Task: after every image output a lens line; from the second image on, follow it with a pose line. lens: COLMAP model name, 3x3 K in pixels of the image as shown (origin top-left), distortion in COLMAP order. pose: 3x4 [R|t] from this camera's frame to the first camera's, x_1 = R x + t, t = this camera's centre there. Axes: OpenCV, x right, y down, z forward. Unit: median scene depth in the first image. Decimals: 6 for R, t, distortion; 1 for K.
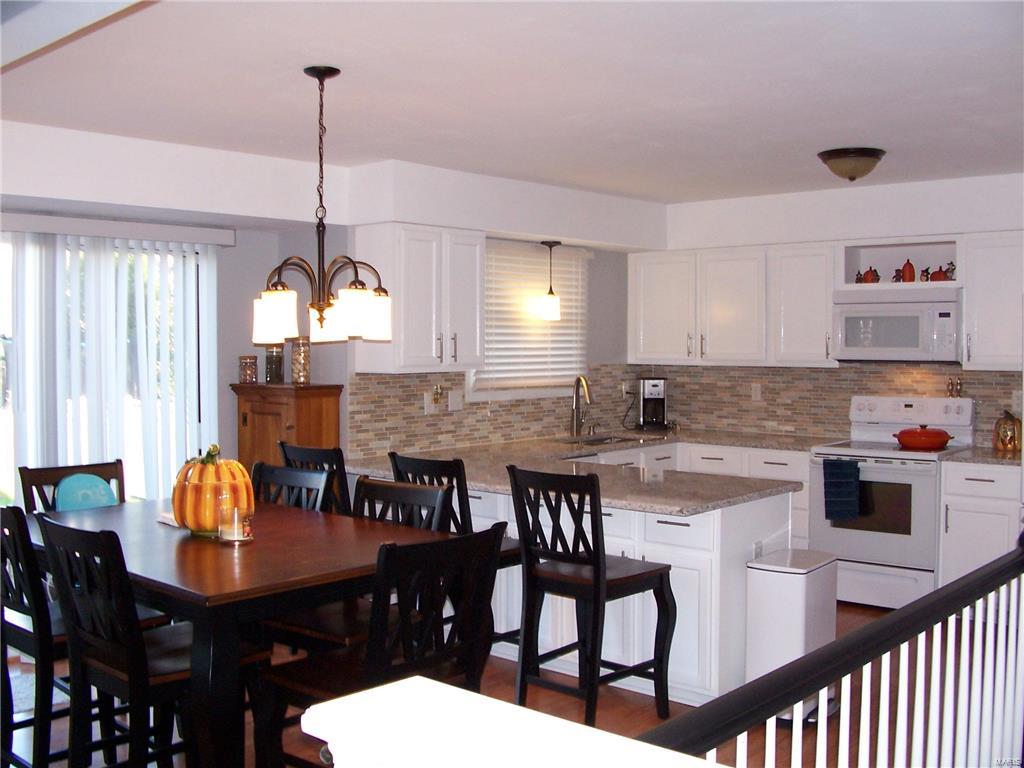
lens RADIAL K [[1064.6, 0, 511.6], [0, 1064.6, 369.5], [0, 0, 1]] dist [-0.131146, 0.034725]
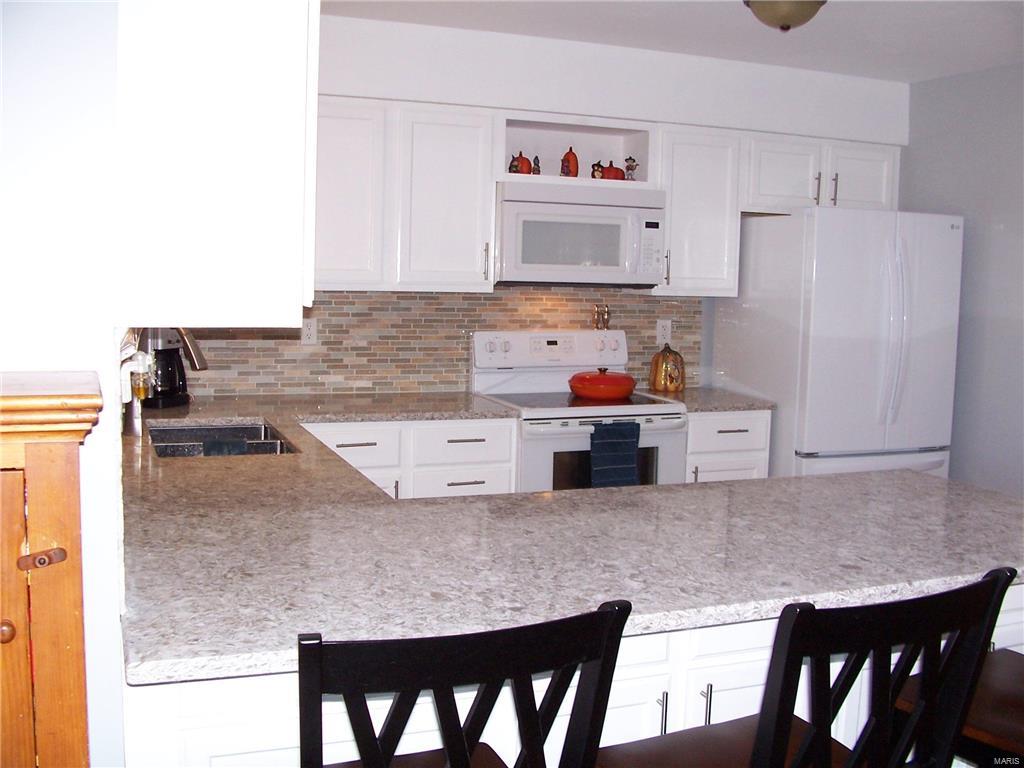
lens RADIAL K [[1064.6, 0, 511.6], [0, 1064.6, 369.5], [0, 0, 1]] dist [-0.131146, 0.034725]
pose [[0.455034, -0.073426, 0.887441, -0.304149], [-0.000739, 0.996563, 0.082833, -0.009229], [-0.890474, -0.038347, 0.453416, 0.648769]]
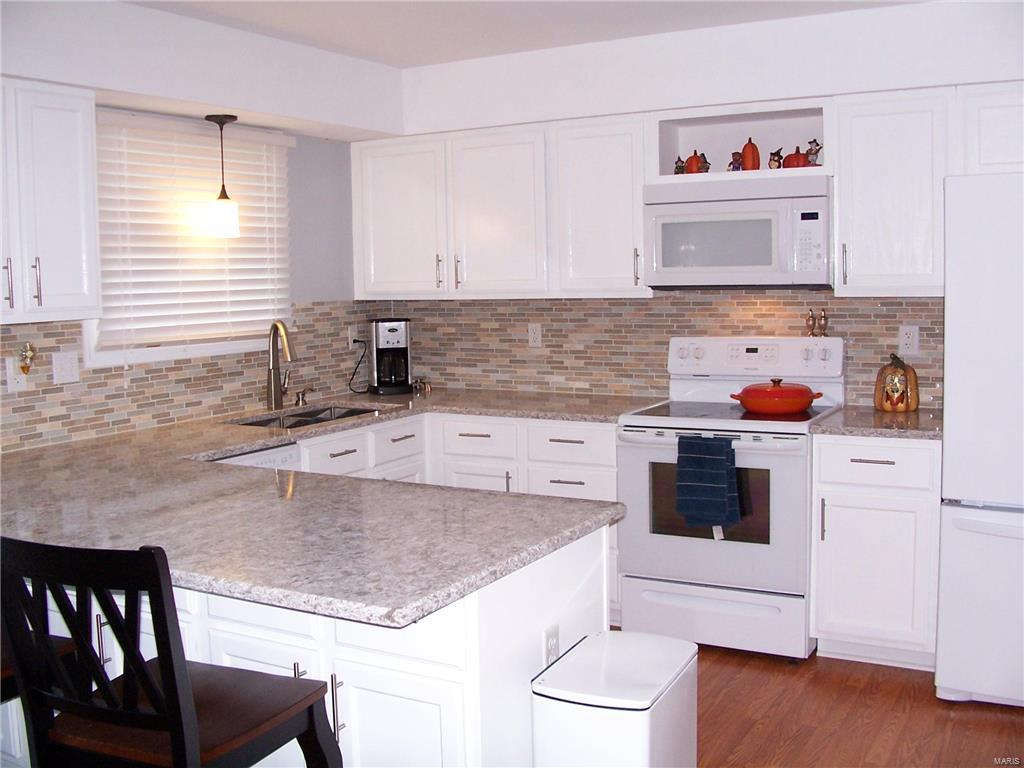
lens RADIAL K [[1064.6, 0, 511.6], [0, 1064.6, 369.5], [0, 0, 1]] dist [-0.131146, 0.034725]
pose [[0.977742, -0.038776, 0.206198, 0.073144], [0.026395, 0.997699, 0.062457, -0.000751], [-0.208145, -0.055625, 0.976515, 0.327709]]
